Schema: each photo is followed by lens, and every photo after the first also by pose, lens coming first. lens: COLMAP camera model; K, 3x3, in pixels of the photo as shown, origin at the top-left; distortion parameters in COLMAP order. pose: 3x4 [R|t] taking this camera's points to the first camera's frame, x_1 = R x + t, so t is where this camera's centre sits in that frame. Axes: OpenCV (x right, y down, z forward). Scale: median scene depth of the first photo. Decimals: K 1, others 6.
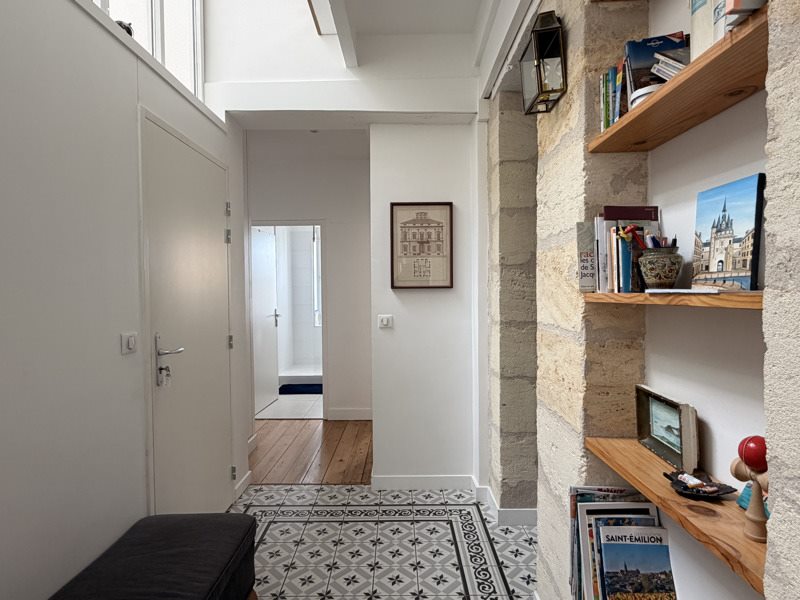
lens RADIAL K [[443.4, 0, 402.0], [0, 443.4, 295.3], [0, 0, 1]] dist [-0.000690, -0.000071]
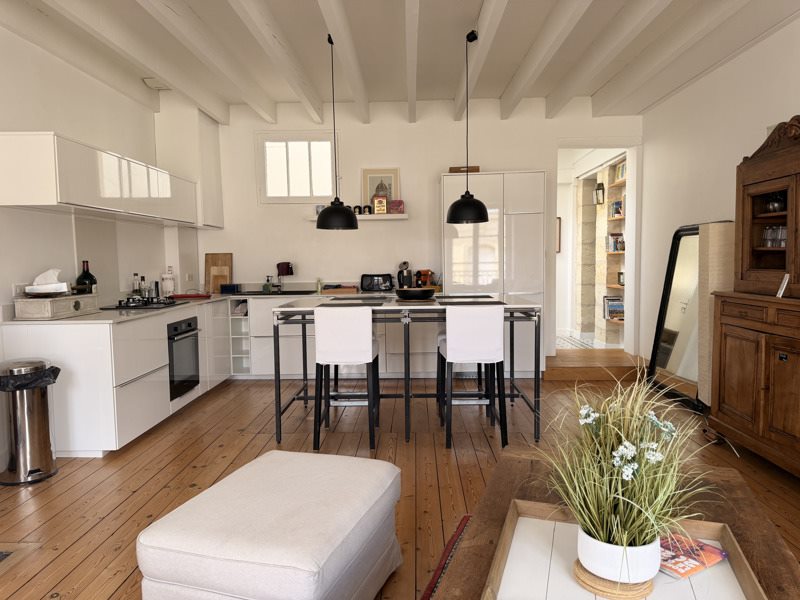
lens RADIAL K [[563.8, 0, 398.1], [0, 563.8, 300.7], [0, 0, 1]] dist [0.004544, 0.000101]
pose [[0.999400, -0.005048, -0.034276, -1.546653], [0.006970, 0.998395, 0.056201, 0.156233], [0.033937, -0.056407, 0.997831, -4.920145]]
